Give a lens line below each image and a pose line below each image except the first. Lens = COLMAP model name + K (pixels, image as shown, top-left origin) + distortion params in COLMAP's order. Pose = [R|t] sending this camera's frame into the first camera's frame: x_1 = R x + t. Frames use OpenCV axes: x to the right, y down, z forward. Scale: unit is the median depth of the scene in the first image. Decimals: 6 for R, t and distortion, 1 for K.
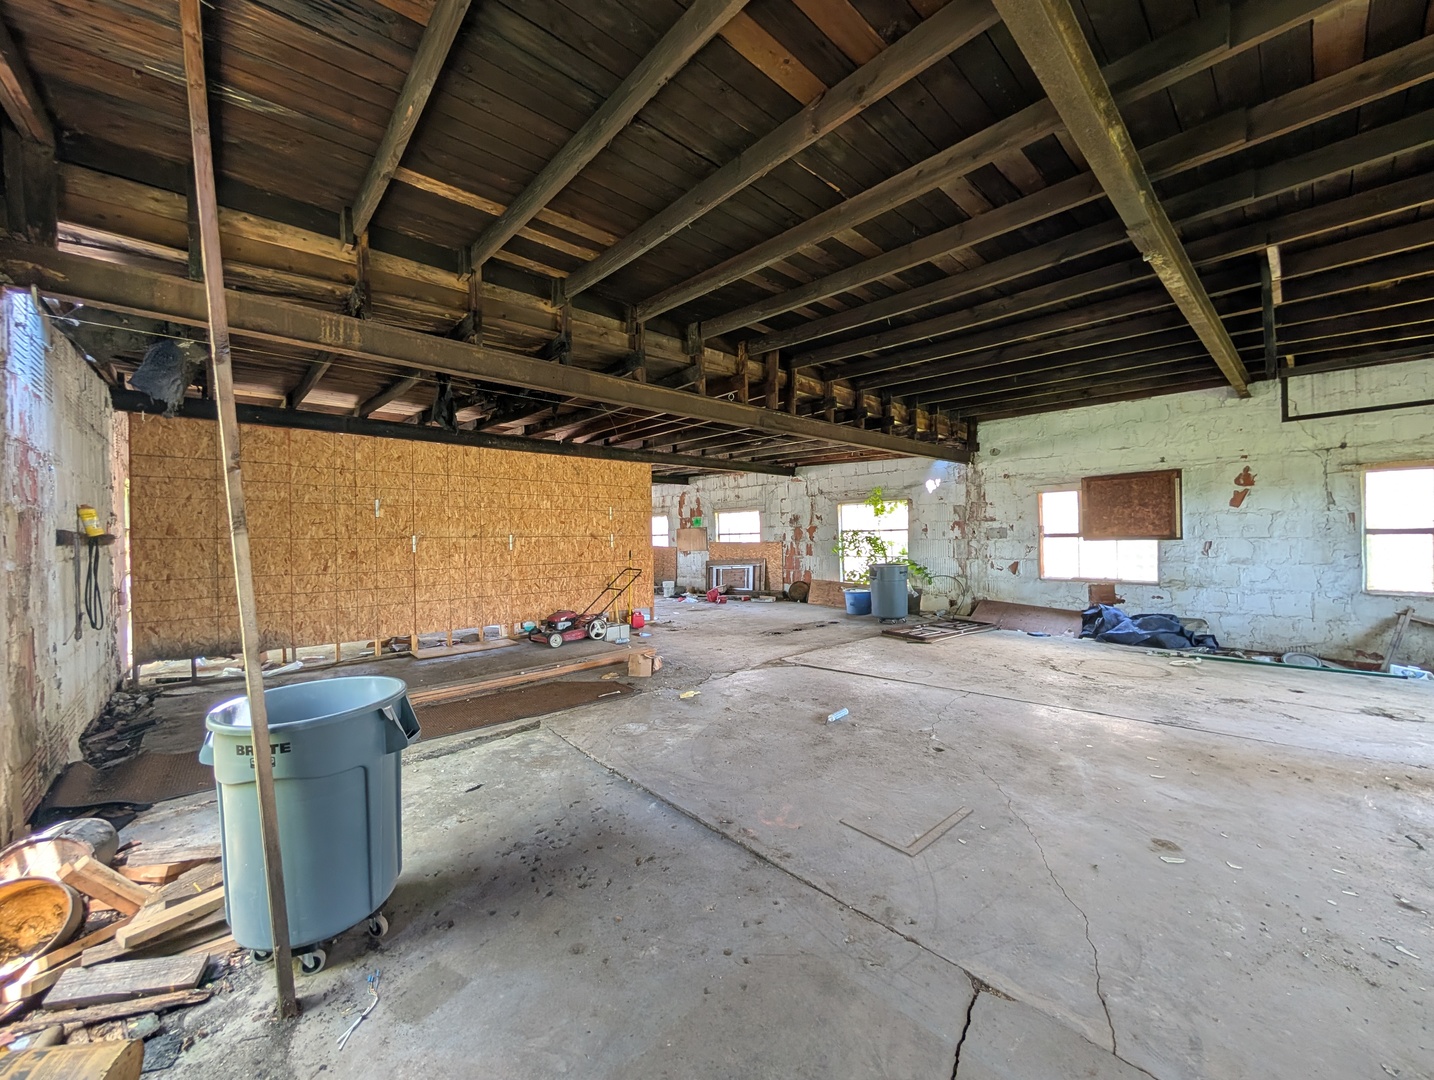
lens RADIAL K [[544.4, 0, 717.0], [0, 544.4, 540.0], [0, 0, 1]] dist [0.000006, 0.000023]
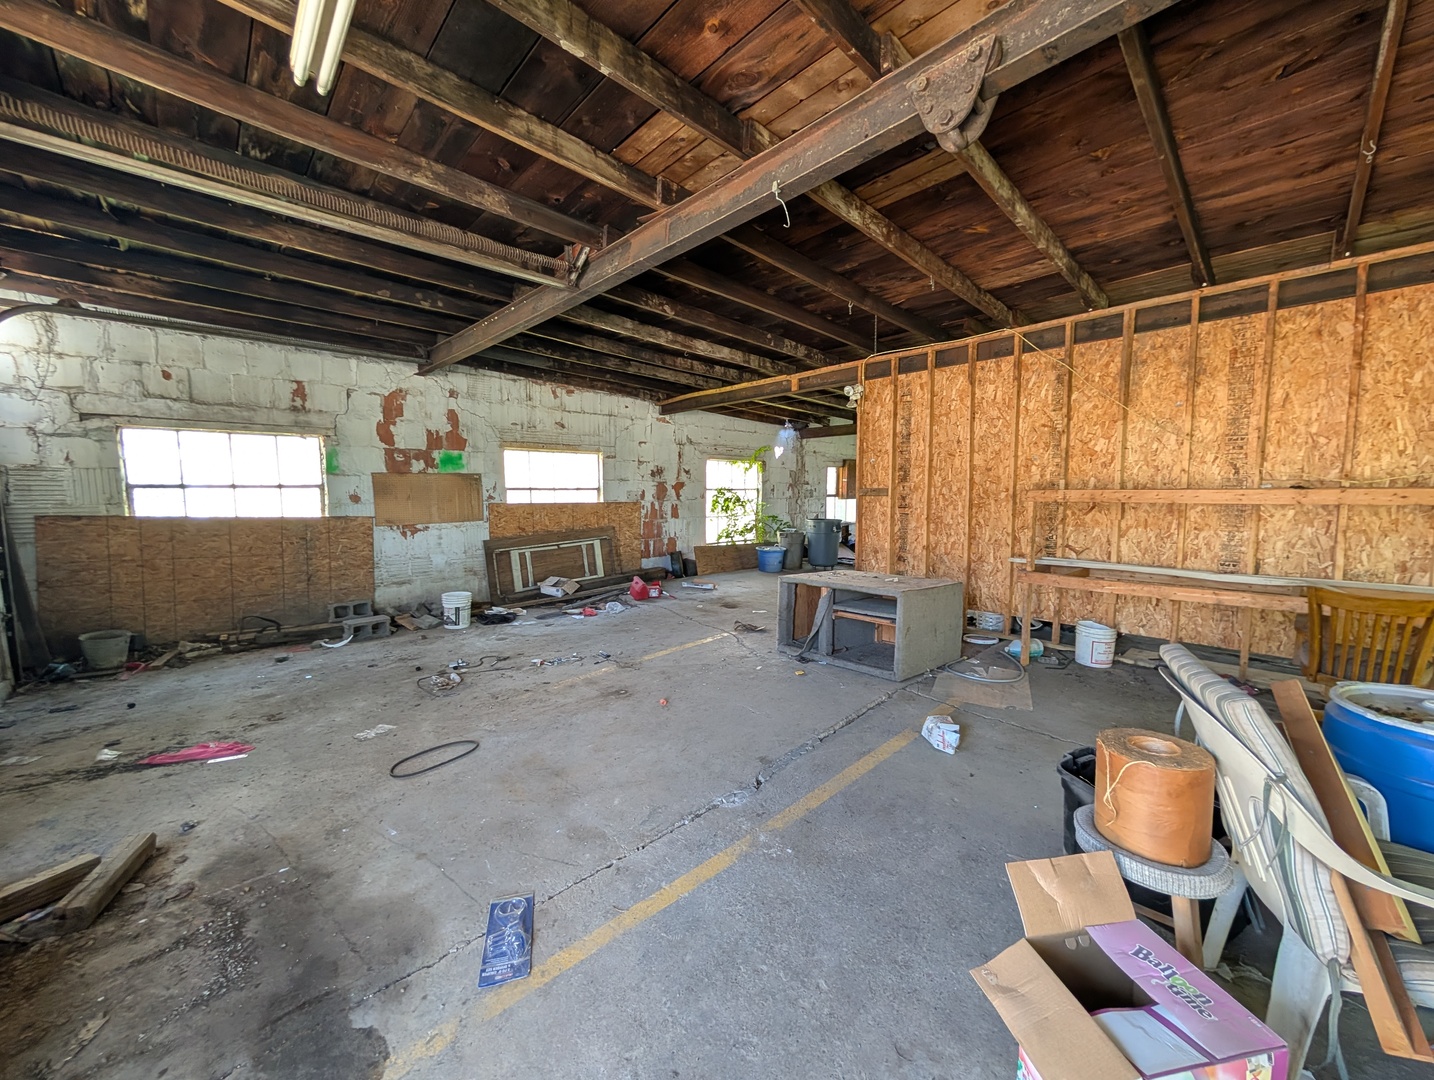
lens RADIAL K [[544.4, 0, 717.0], [0, 544.4, 540.0], [0, 0, 1]] dist [0.000006, 0.000023]
pose [[-0.021920, -0.071040, 0.997233, -0.622239], [0.005472, 0.997449, 0.071176, 0.003349], [-0.999745, 0.007017, -0.021475, 0.934911]]
